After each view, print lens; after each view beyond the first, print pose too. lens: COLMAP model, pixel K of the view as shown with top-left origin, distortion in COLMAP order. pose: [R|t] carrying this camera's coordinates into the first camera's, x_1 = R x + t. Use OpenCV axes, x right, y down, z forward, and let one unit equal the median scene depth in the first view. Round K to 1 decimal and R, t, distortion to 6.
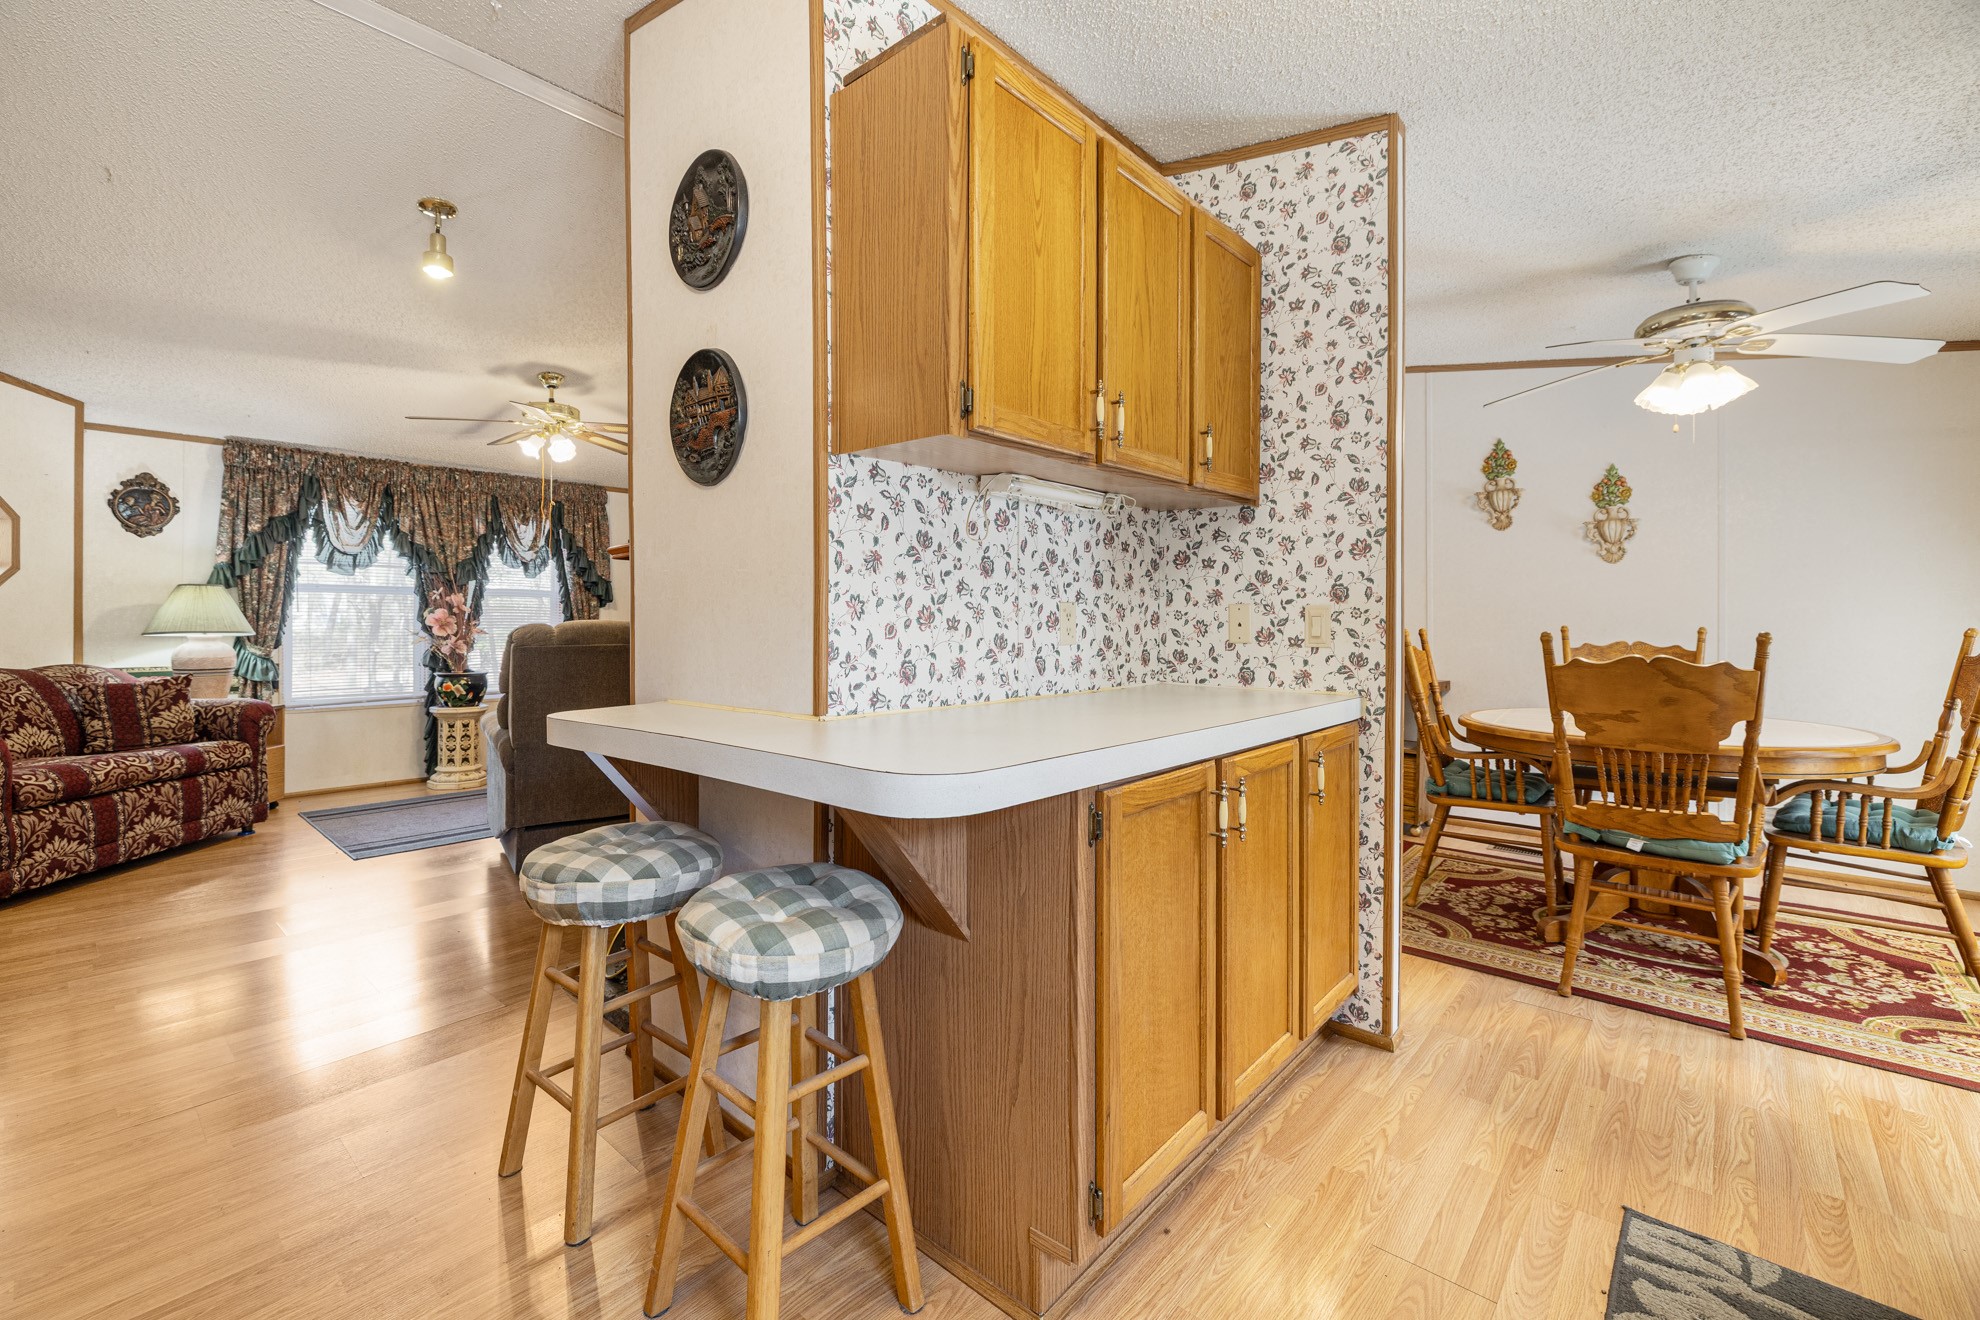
lens RADIAL K [[842.5, 0, 987.9], [0, 842.5, 628.7], [0, 0, 1]] dist [-0.006801, -0.000469]
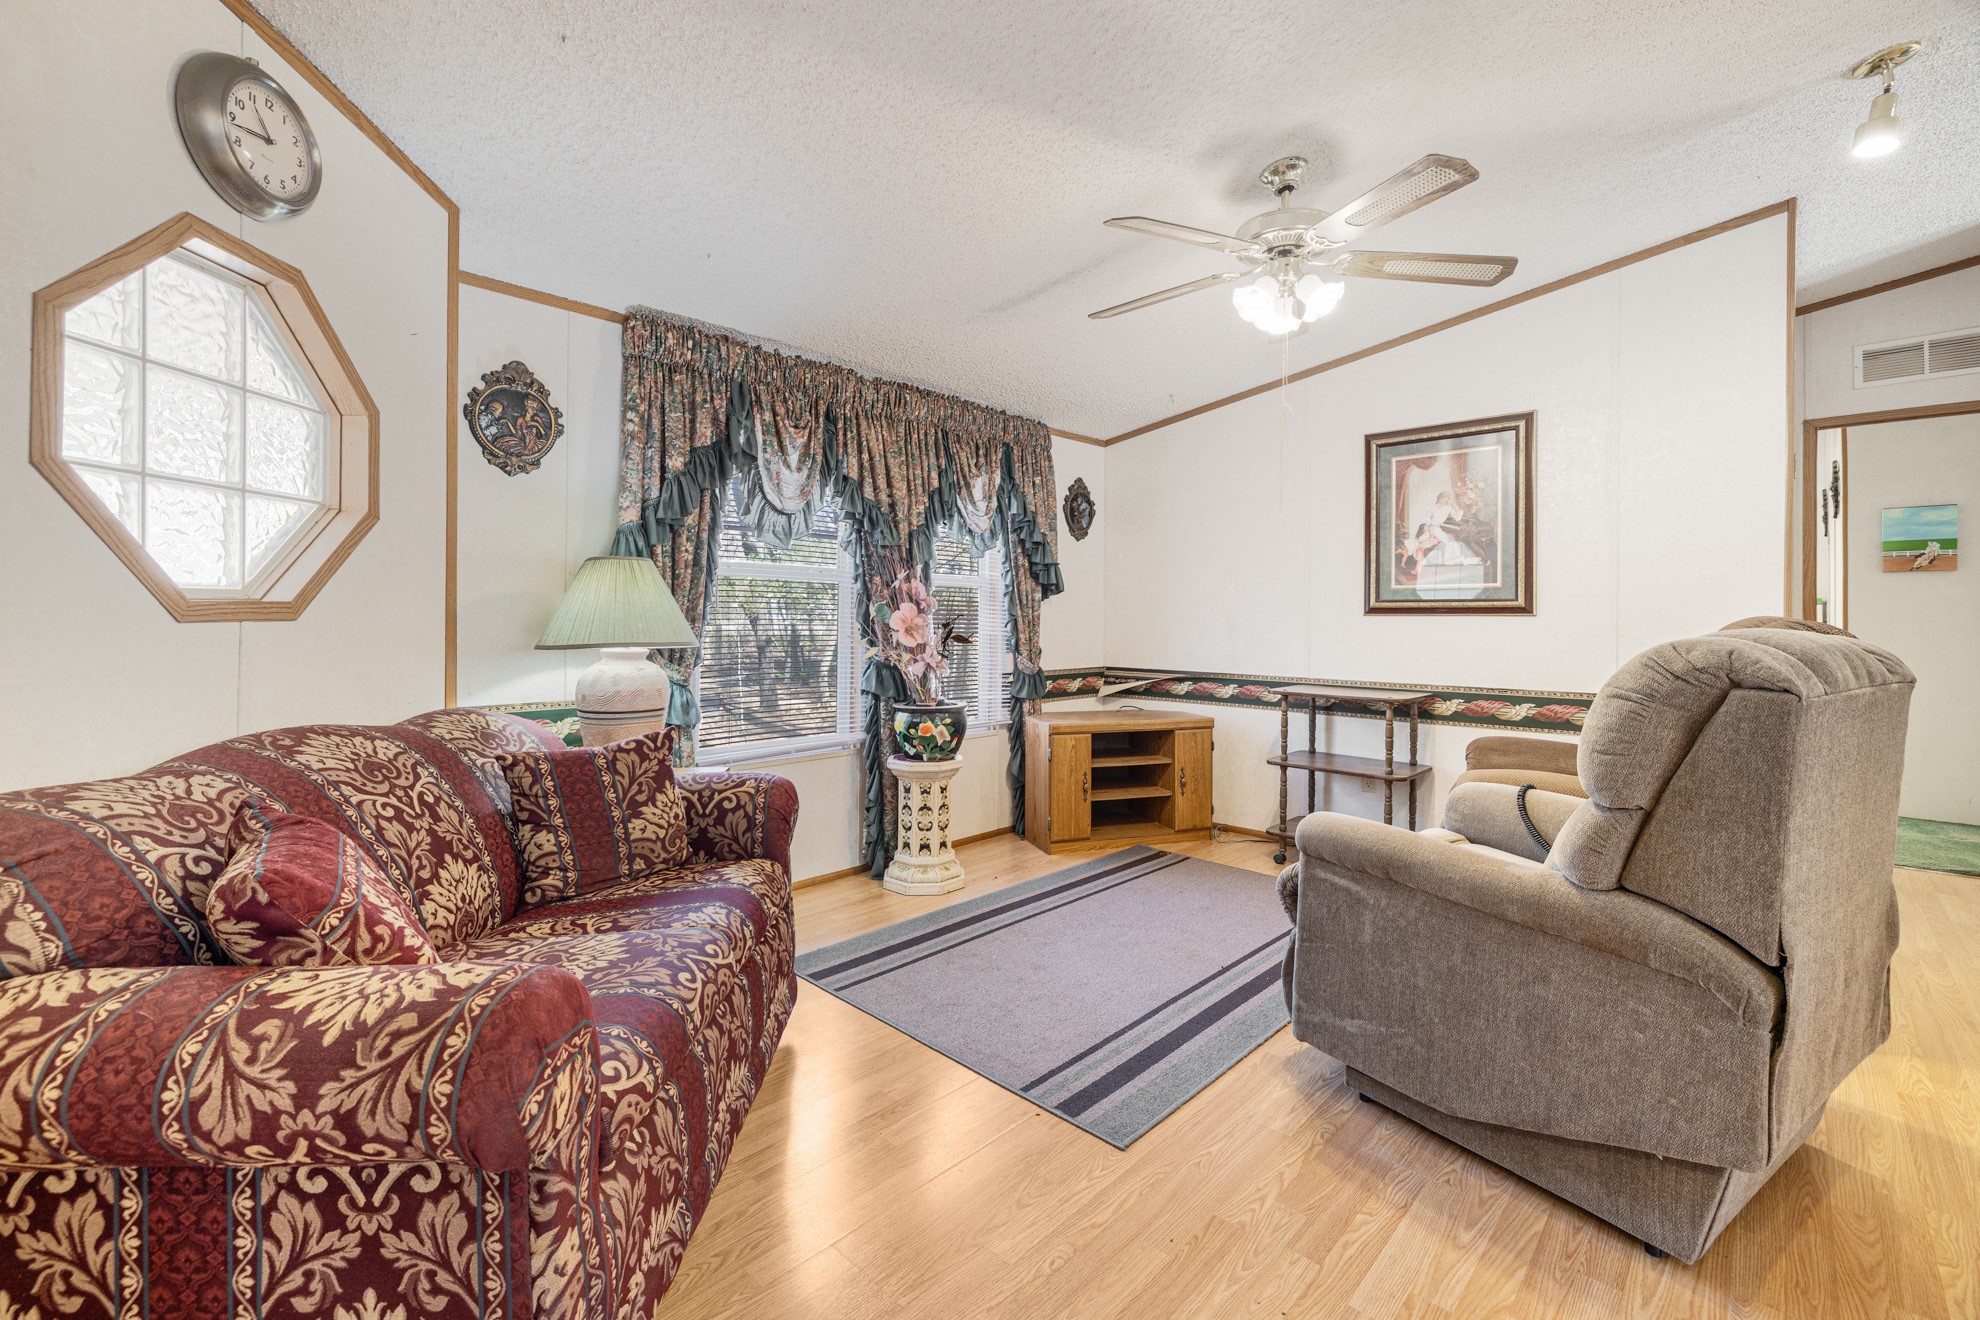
lens RADIAL K [[842.5, 0, 987.9], [0, 842.5, 628.7], [0, 0, 1]] dist [-0.006801, -0.000469]
pose [[0.999321, 0.003606, -0.036666, -0.670359], [-0.003468, 0.999987, 0.003830, -0.008648], [0.036679, -0.003700, 0.999320, 0.443826]]
